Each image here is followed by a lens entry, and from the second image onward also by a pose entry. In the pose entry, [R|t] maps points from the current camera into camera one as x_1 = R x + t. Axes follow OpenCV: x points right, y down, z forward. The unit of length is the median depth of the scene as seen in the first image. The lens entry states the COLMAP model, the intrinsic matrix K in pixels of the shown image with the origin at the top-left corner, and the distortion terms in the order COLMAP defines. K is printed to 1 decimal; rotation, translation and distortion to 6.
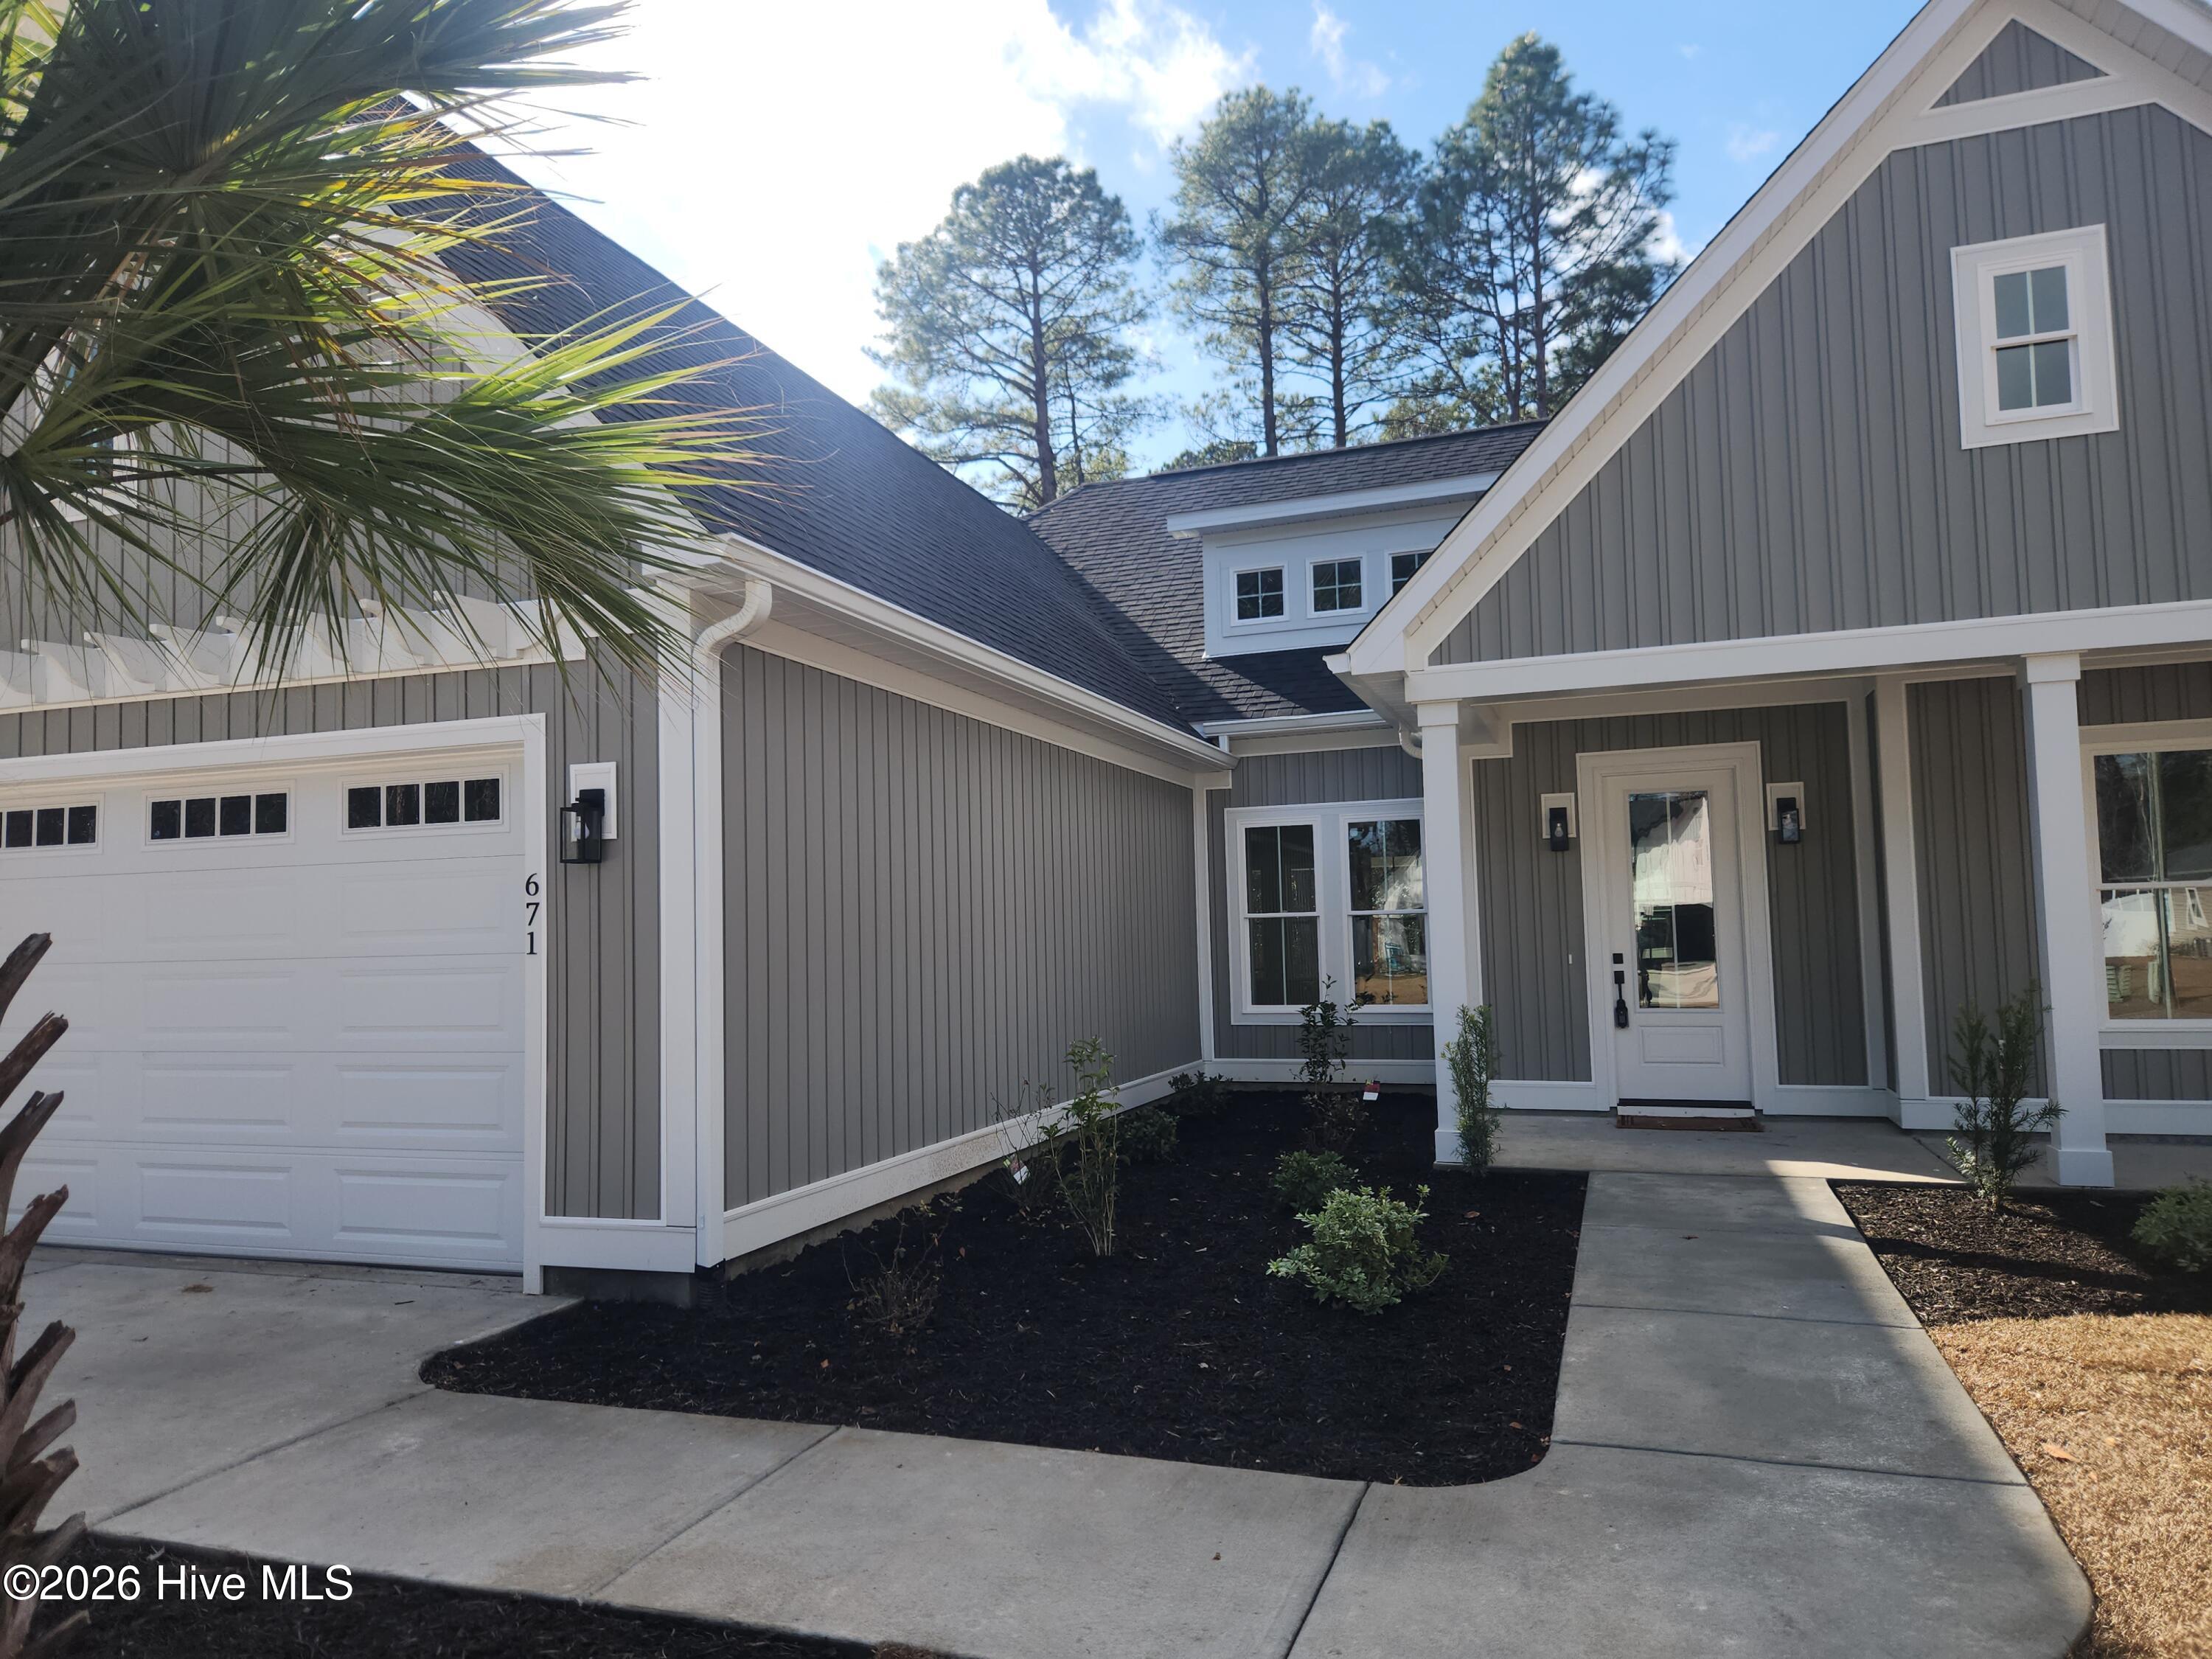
lens RADIAL K [[1497.2, 0, 1074.8], [0, 1497.2, 862.8], [0, 0, 1]] dist [0.061953, -0.062856]
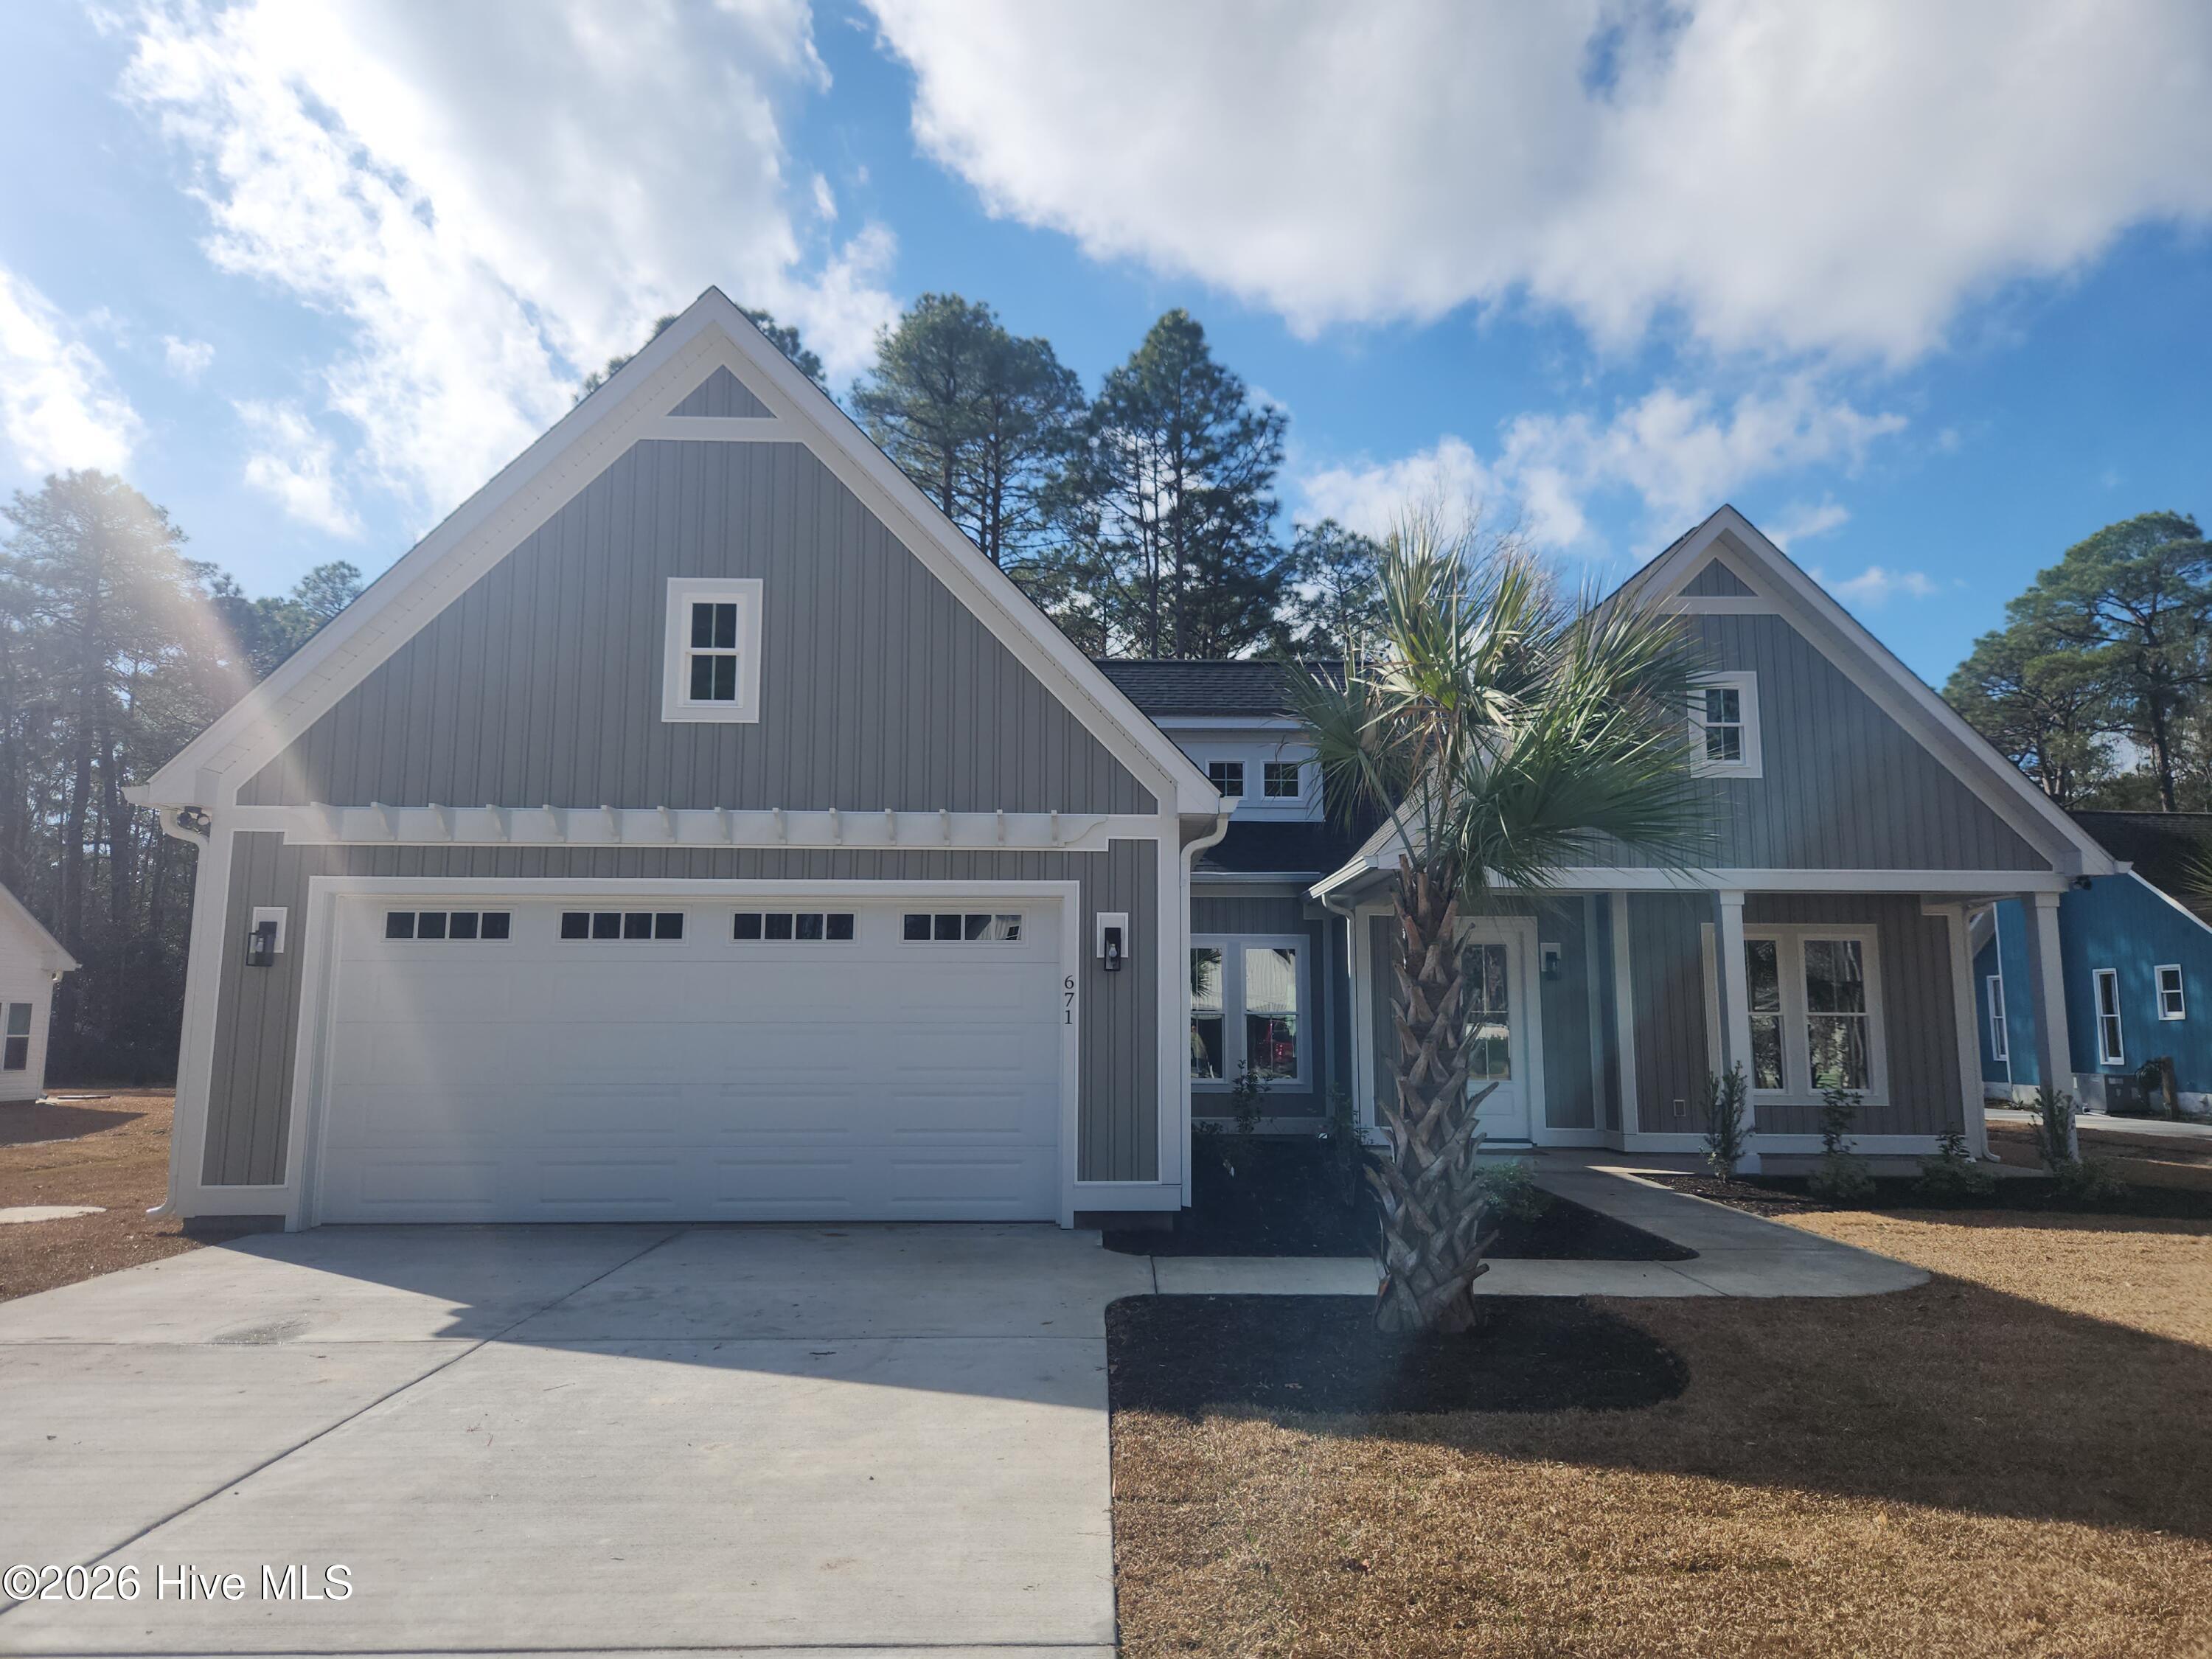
lens RADIAL K [[1386.2, 0, 1205.3], [0, 1386.2, 830.5], [0, 0, 1]] dist [0.060733, -0.066685]
pose [[0.929380, 0.079811, 0.360393, -0.600341], [-0.044964, 0.993553, -0.104074, 0.000768], [-0.366376, 0.080520, 0.926976, -0.385057]]
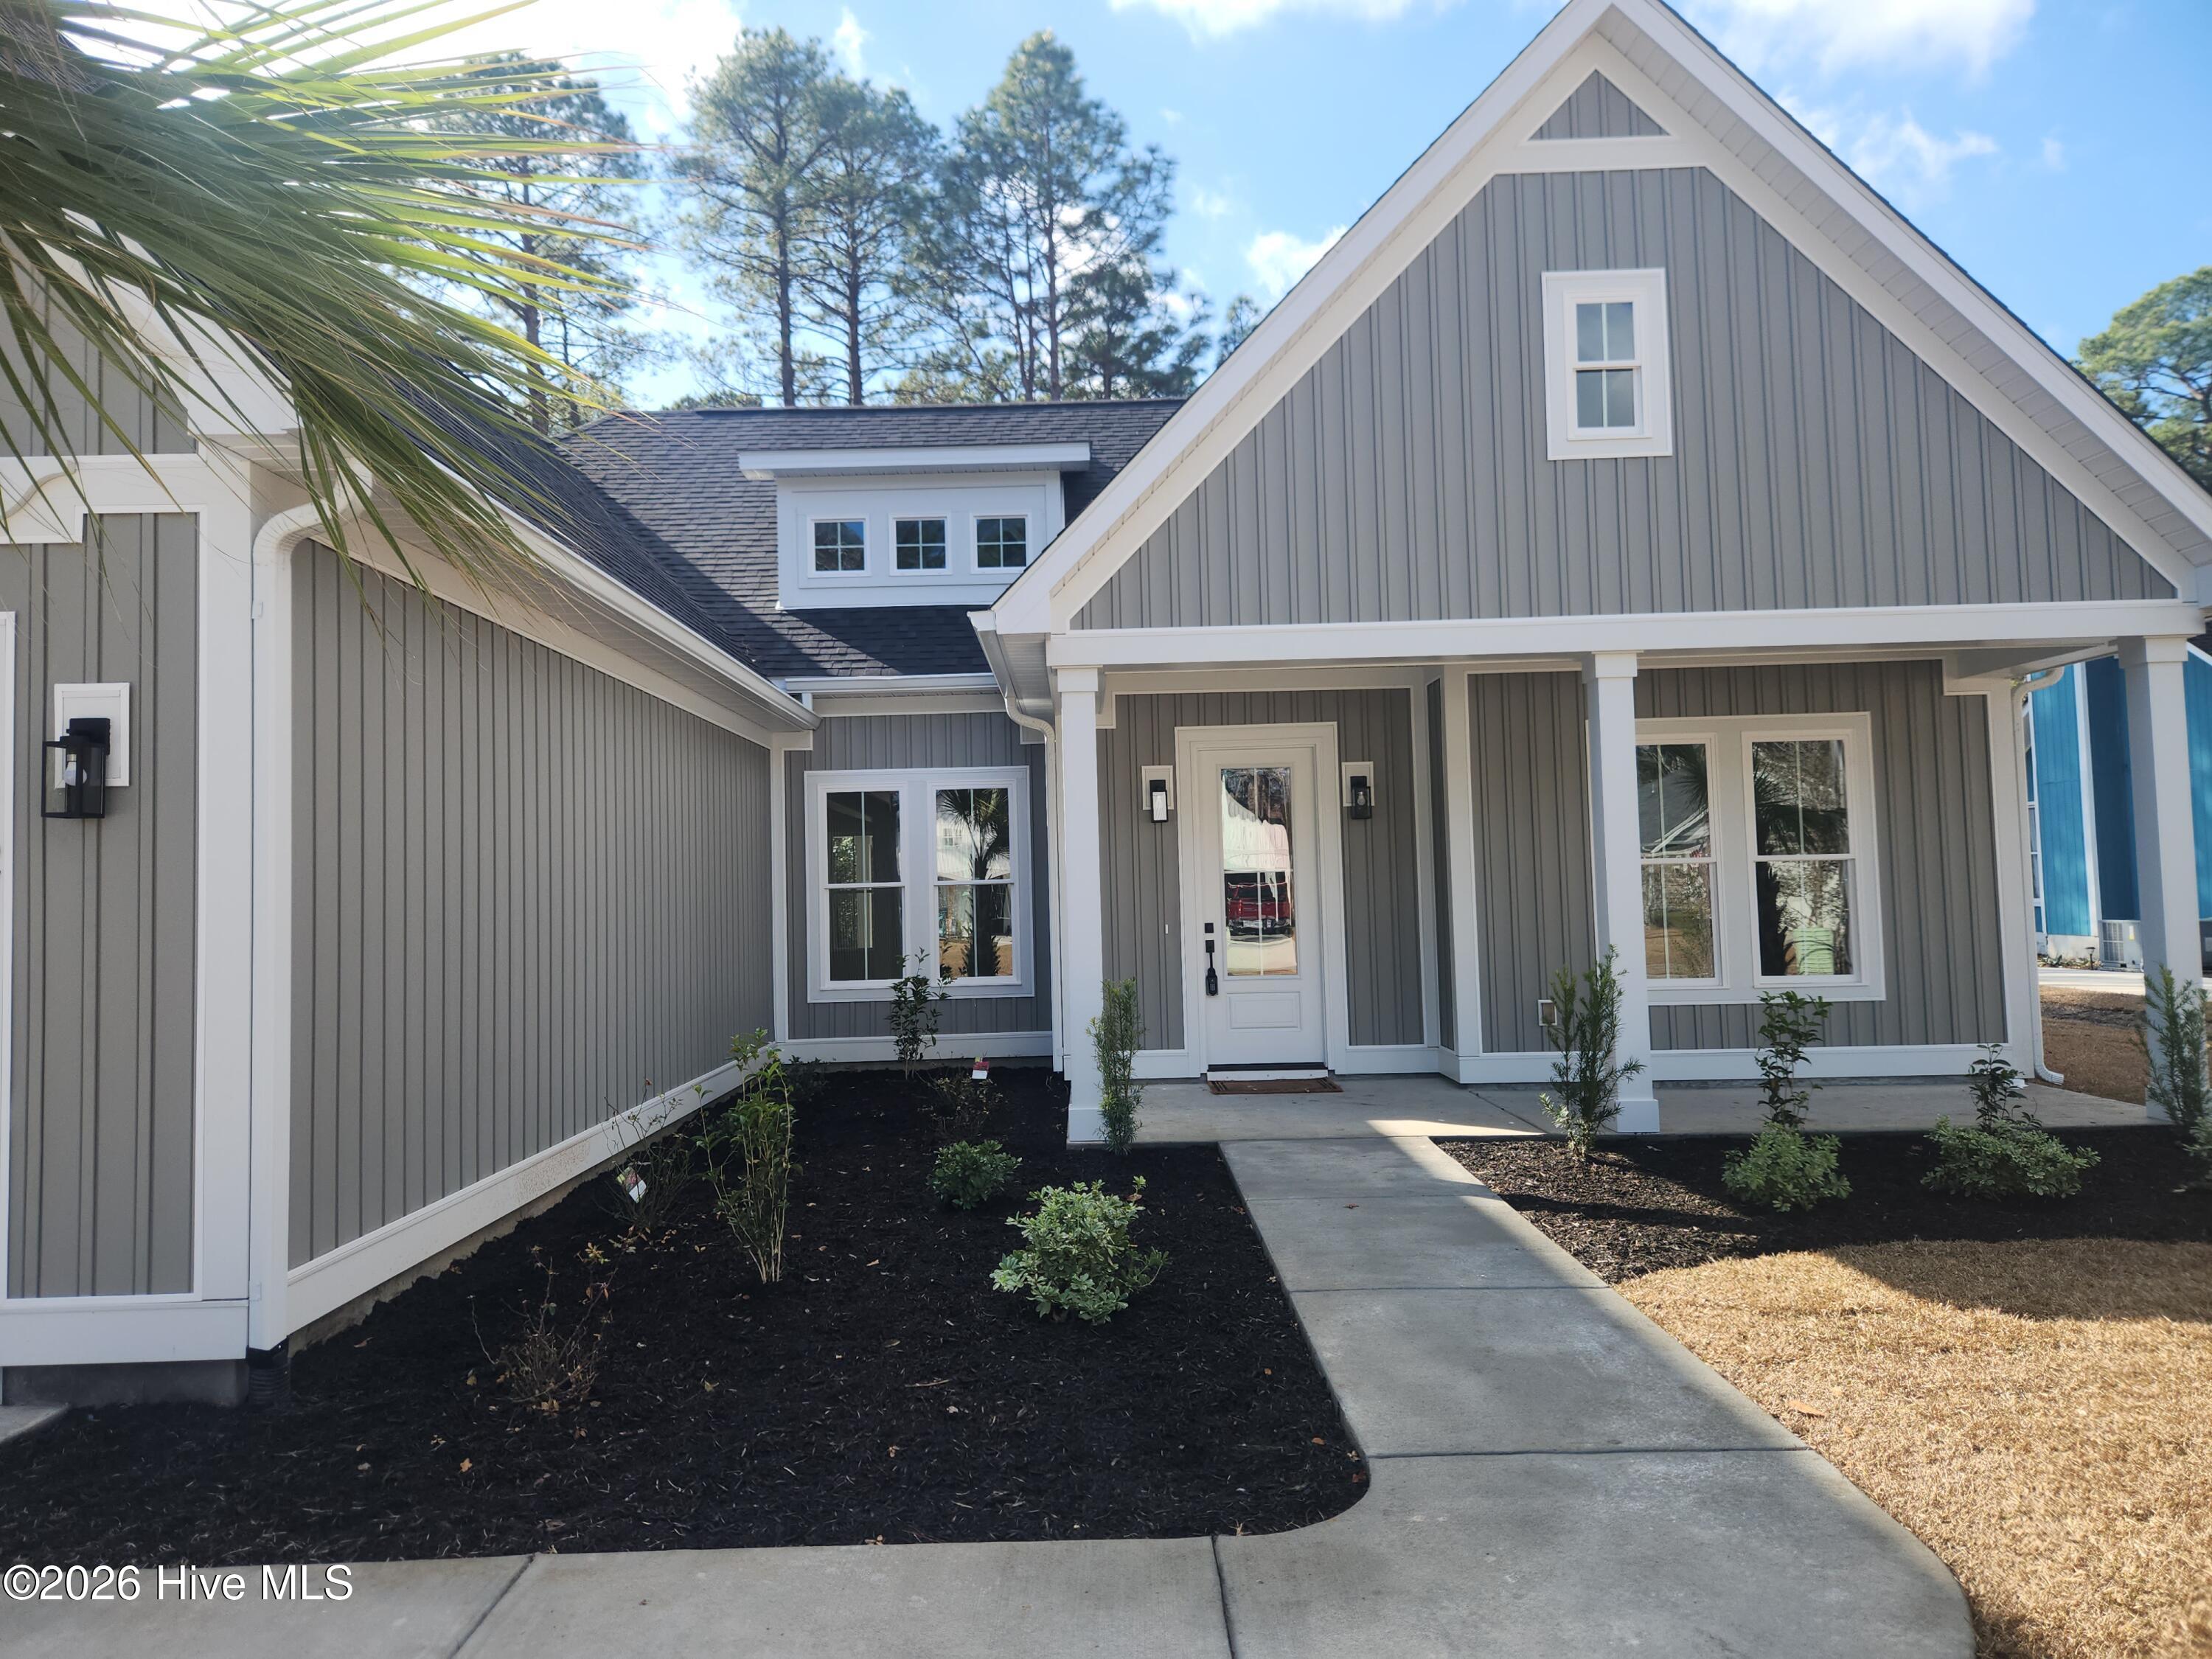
lens RADIAL K [[1507.8, 0, 1115.8], [0, 1507.8, 821.5], [0, 0, 1]] dist [0.073768, -0.074961]
pose [[0.937910, 0.016184, 0.346501, -0.079673], [-0.014192, 0.999865, -0.008285, 0.000530], [-0.346588, 0.002853, 0.938013, 0.084178]]
